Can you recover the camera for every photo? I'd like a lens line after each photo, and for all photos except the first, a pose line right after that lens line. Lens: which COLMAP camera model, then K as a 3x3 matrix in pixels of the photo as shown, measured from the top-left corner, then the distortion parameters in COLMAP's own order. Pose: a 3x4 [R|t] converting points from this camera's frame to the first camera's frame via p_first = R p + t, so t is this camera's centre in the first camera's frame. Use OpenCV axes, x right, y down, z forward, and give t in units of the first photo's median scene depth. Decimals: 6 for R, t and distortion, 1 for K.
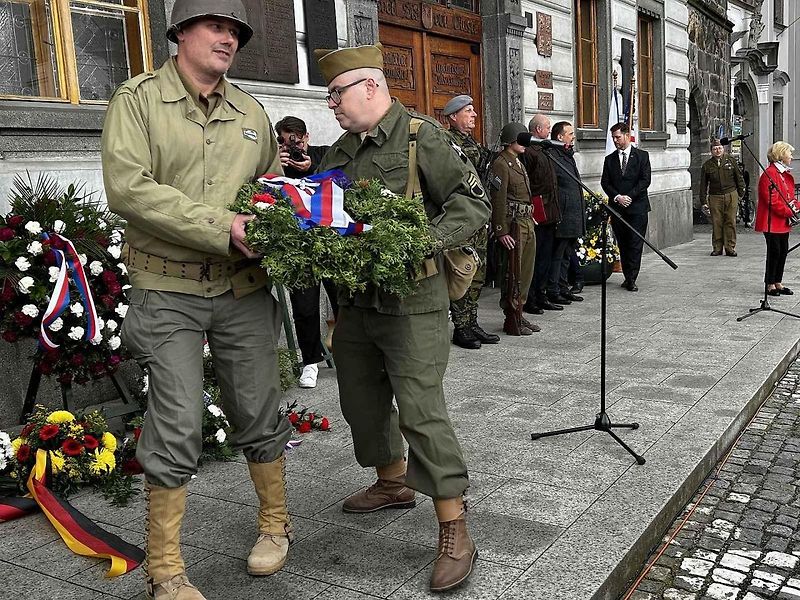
lens RADIAL K [[850.9, 0, 395.9], [0, 850.9, 302.0], [0, 0, 1]] dist [0.024071, 0.000000]
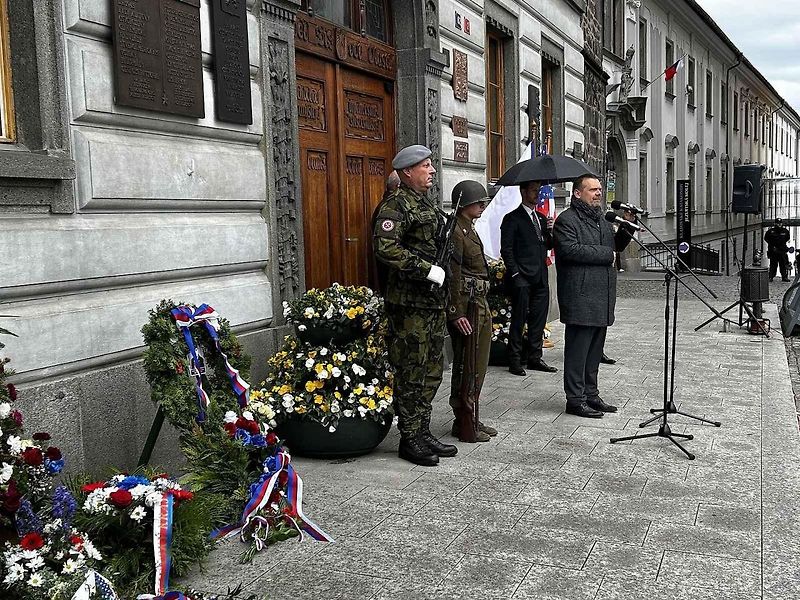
lens RADIAL K [[919.4, 0, 402.4], [0, 919.4, 305.0], [0, 0, 1]] dist [0.089624, 0.000000]
pose [[0.981981, 0.014522, 0.188421, -0.067753], [-0.004105, 0.998447, -0.055561, -0.031918], [-0.188935, 0.053786, 0.980516, 0.115516]]
